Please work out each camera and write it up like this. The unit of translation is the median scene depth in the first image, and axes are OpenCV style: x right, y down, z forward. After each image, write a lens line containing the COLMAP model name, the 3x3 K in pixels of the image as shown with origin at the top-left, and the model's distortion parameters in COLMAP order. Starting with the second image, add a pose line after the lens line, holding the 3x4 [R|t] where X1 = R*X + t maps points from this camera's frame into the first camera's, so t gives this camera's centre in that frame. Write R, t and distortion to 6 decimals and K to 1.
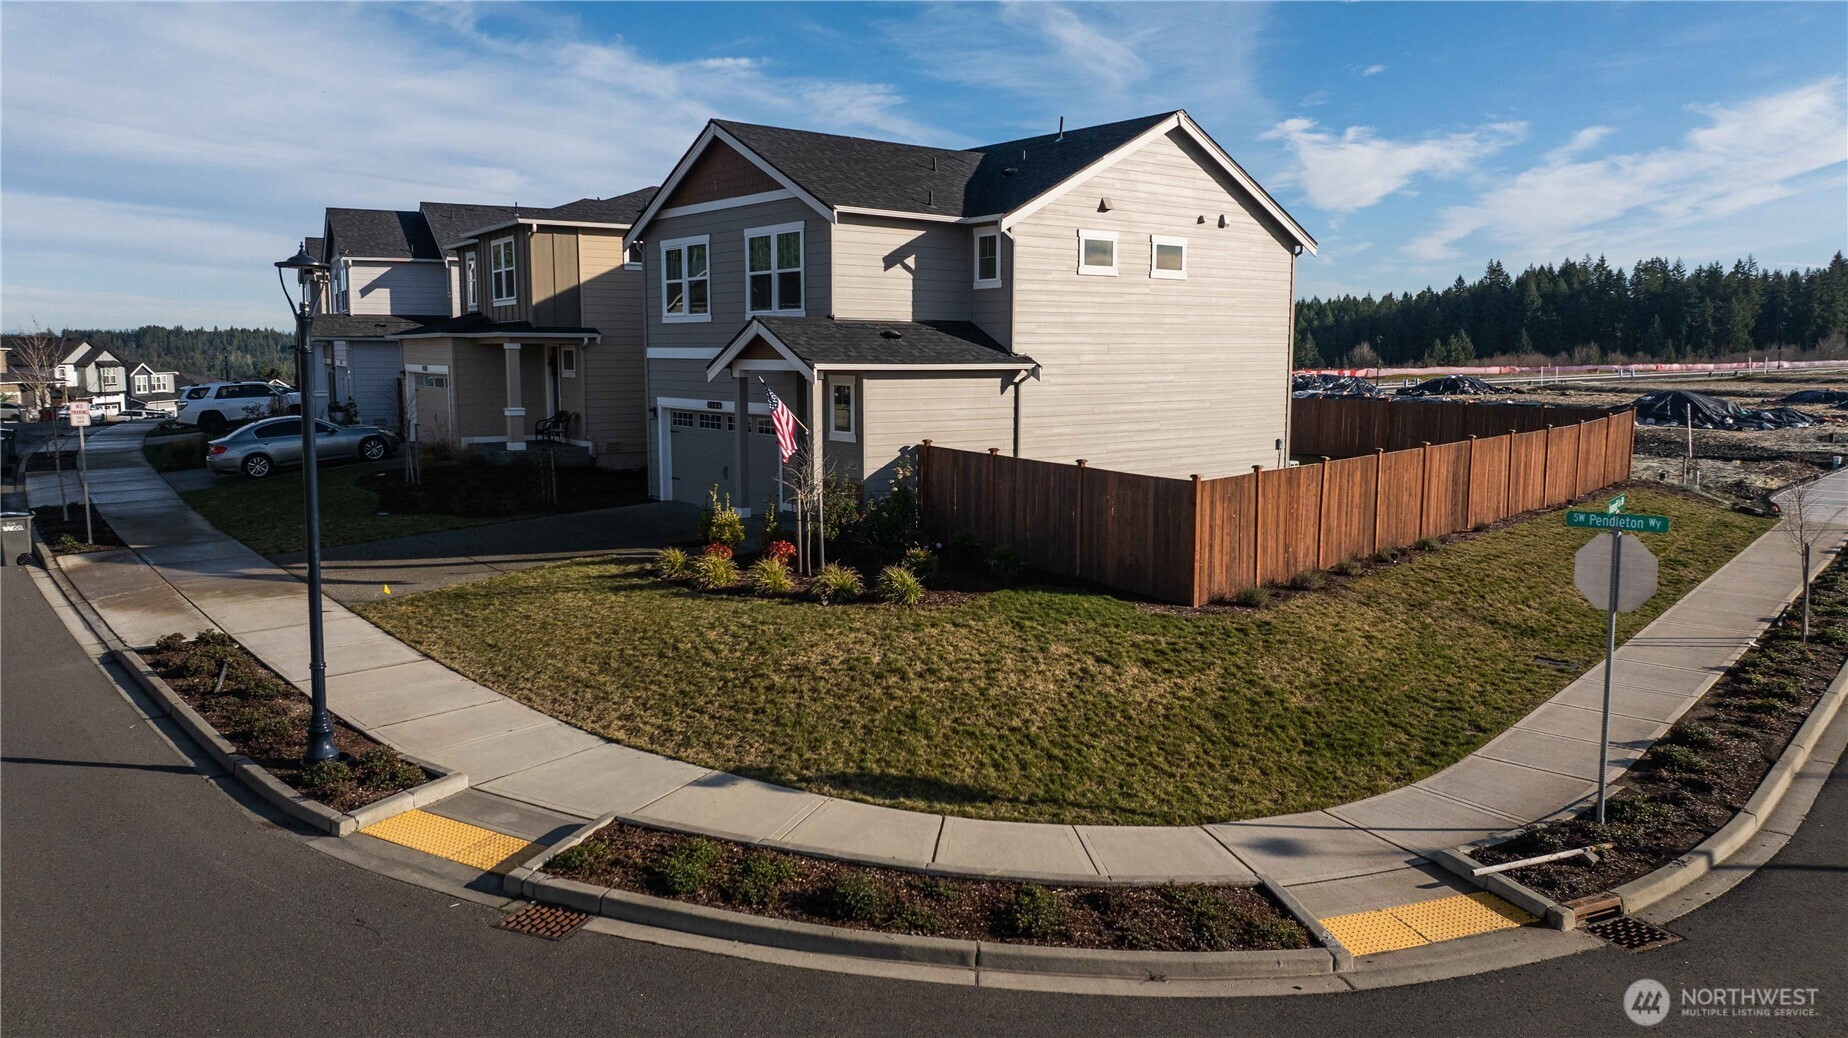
lens RADIAL K [[1329.7, 0, 924.0], [0, 1329.7, 519.0], [0, 0, 1]] dist [-0.024230, 0.000127]
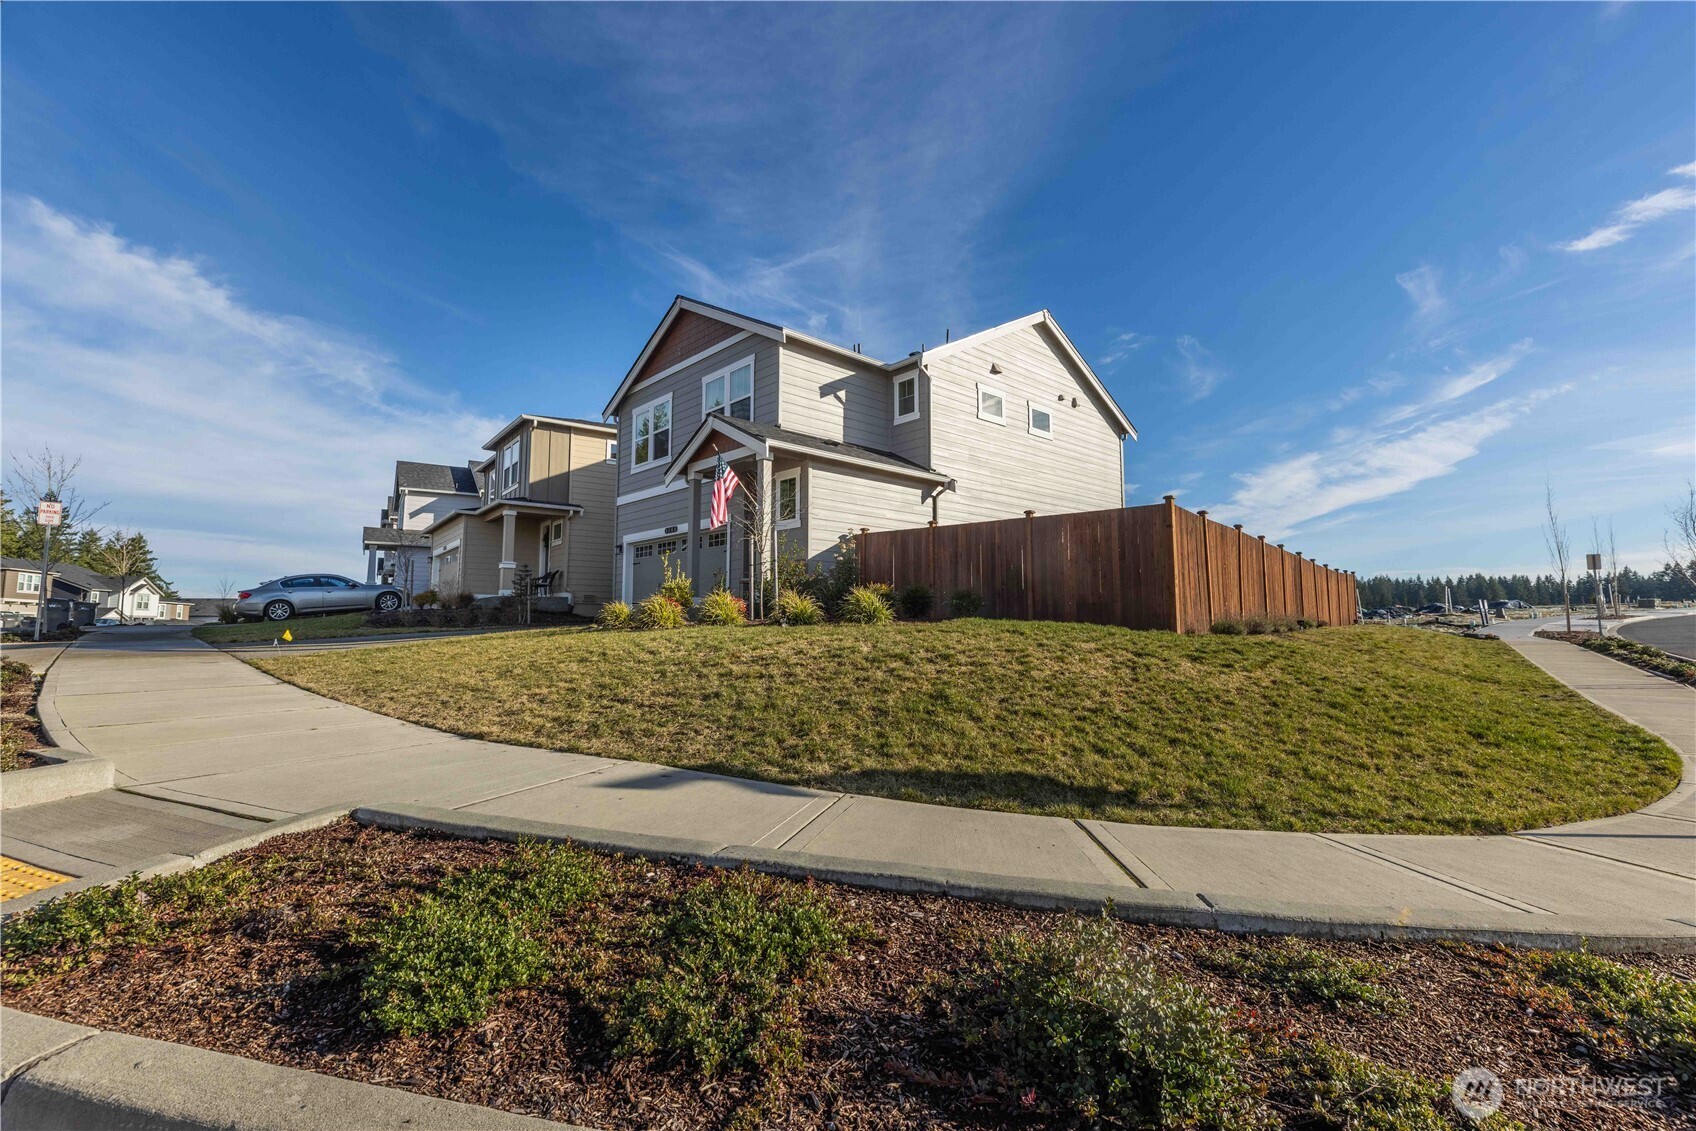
lens RADIAL K [[755.1, 0, 857.9], [0, 755.1, 563.7], [0, 0, 1]] dist [0.000720, -0.007387]
pose [[0.996839, 0.005096, 0.079287, -0.056258], [0.012781, 0.974656, -0.223342, 0.116332], [-0.078416, 0.223649, 0.971510, 0.424992]]
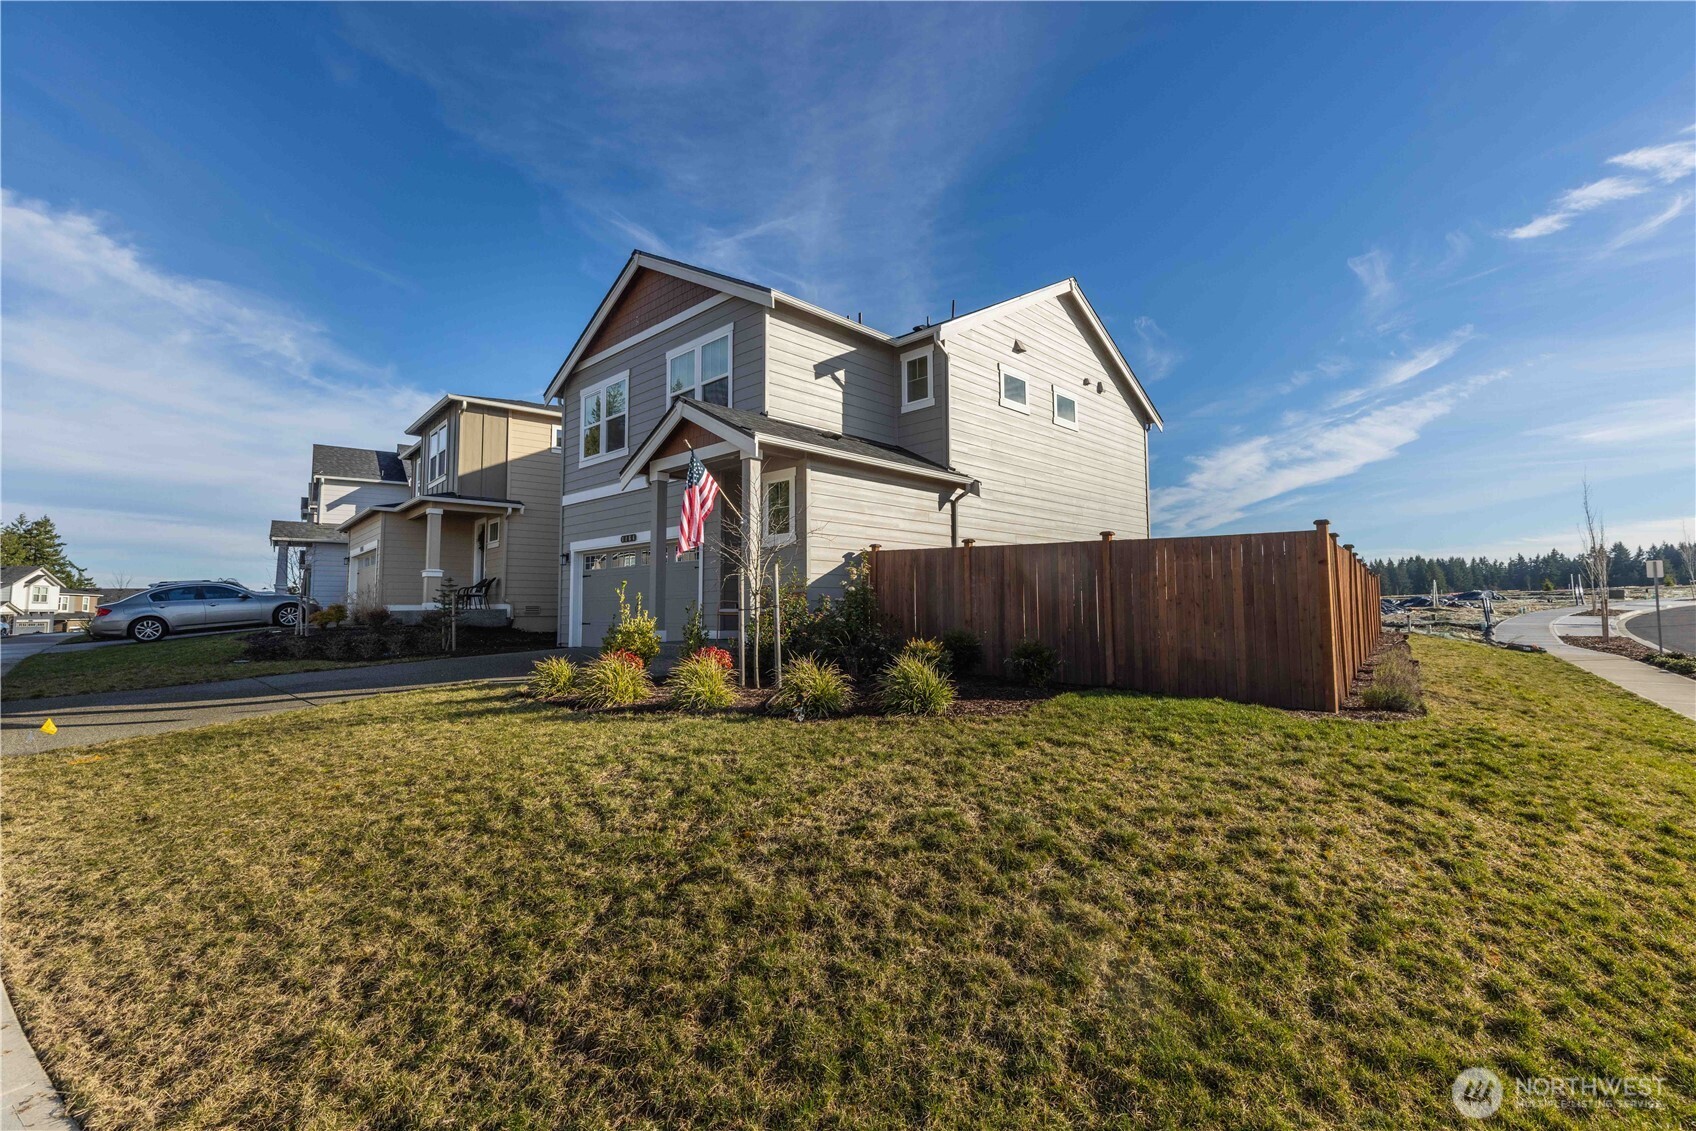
lens RADIAL K [[749.0, 0, 855.3], [0, 749.0, 561.0], [0, 0, 1]] dist [0.006498, 0.000576]
pose [[0.991479, 0.001614, 0.130258, -0.080481], [0.024657, 0.979524, -0.199812, 0.052923], [-0.127914, 0.201321, 0.971138, 0.558462]]
